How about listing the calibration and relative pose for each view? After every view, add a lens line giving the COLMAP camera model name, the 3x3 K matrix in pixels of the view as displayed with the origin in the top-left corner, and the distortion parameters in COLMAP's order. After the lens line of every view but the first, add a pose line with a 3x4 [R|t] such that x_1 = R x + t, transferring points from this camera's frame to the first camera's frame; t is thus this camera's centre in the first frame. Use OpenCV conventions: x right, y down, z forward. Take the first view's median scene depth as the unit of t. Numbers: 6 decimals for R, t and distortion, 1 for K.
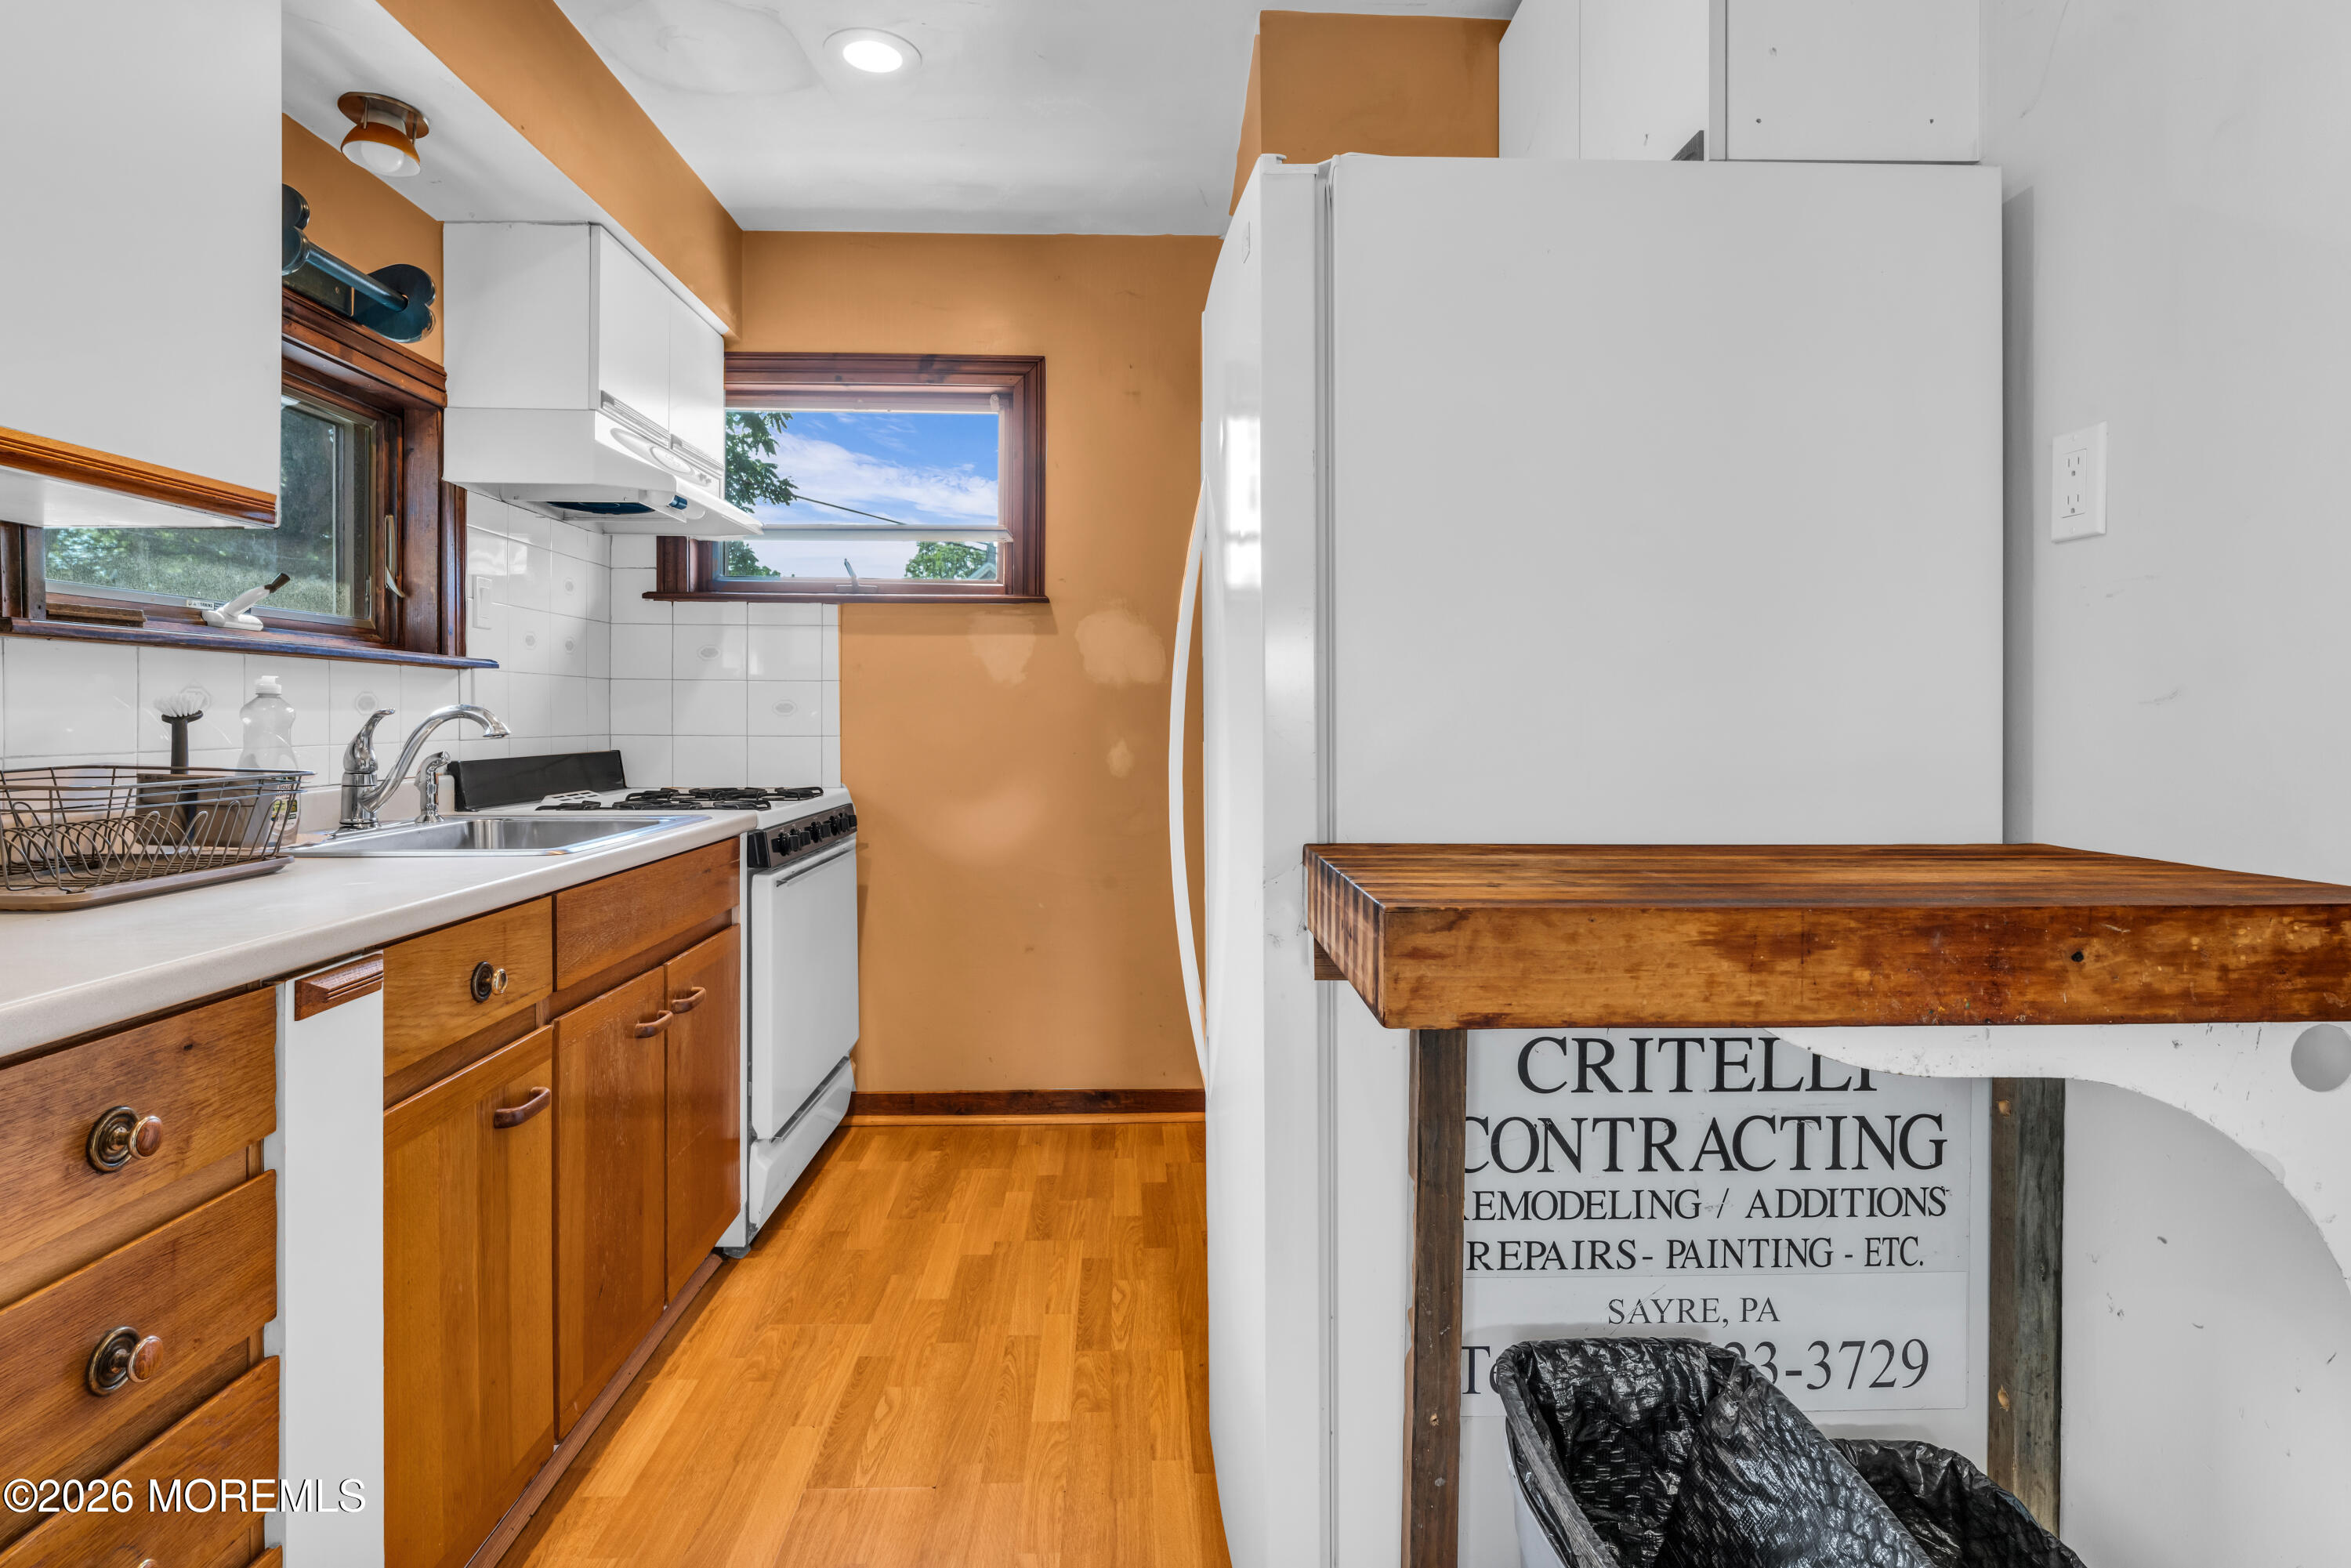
lens RADIAL K [[1150.4, 0, 1171.3], [0, 1150.4, 714.6], [0, 0, 1]] dist [-0.000180, -0.000047]
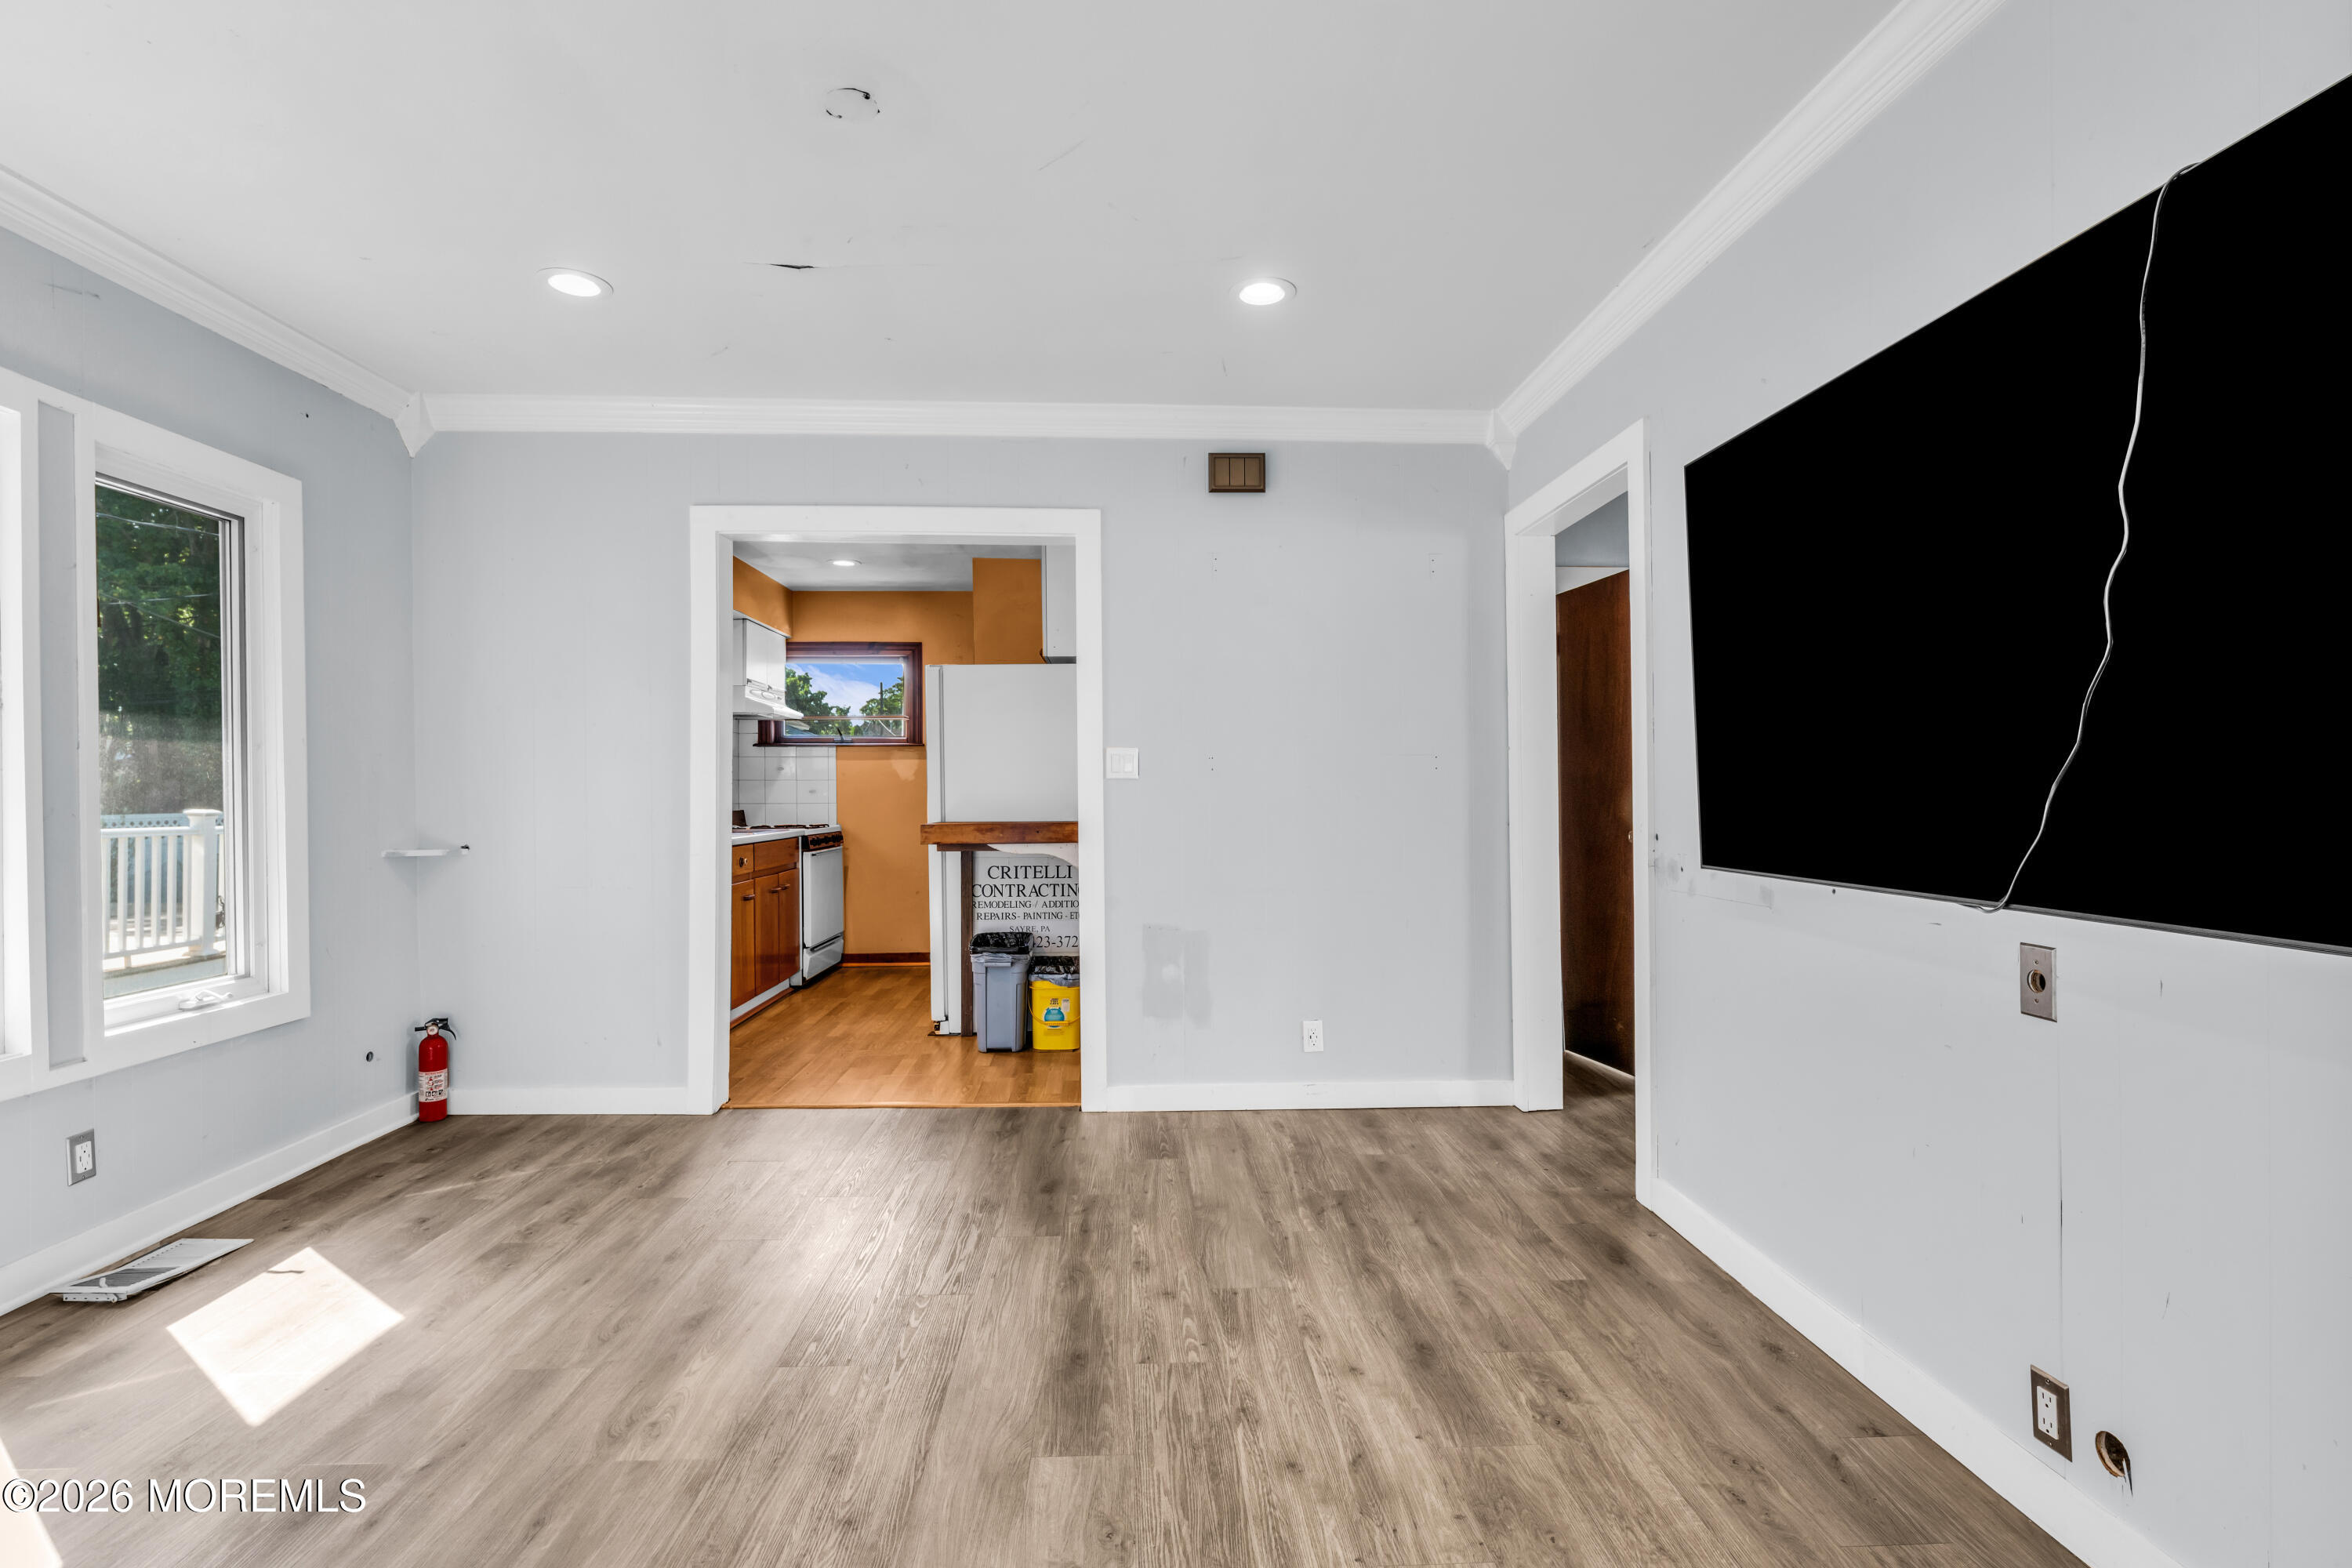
lens RADIAL K [[1106.5, 0, 1176.0], [0, 1106.5, 784.0], [0, 0, 1]] dist [0.000022, -0.000101]
pose [[0.999919, -0.010230, 0.007547, 0.520357], [0.010278, 0.999927, -0.006330, 0.002033], [-0.007482, 0.006407, 0.999951, -1.688612]]
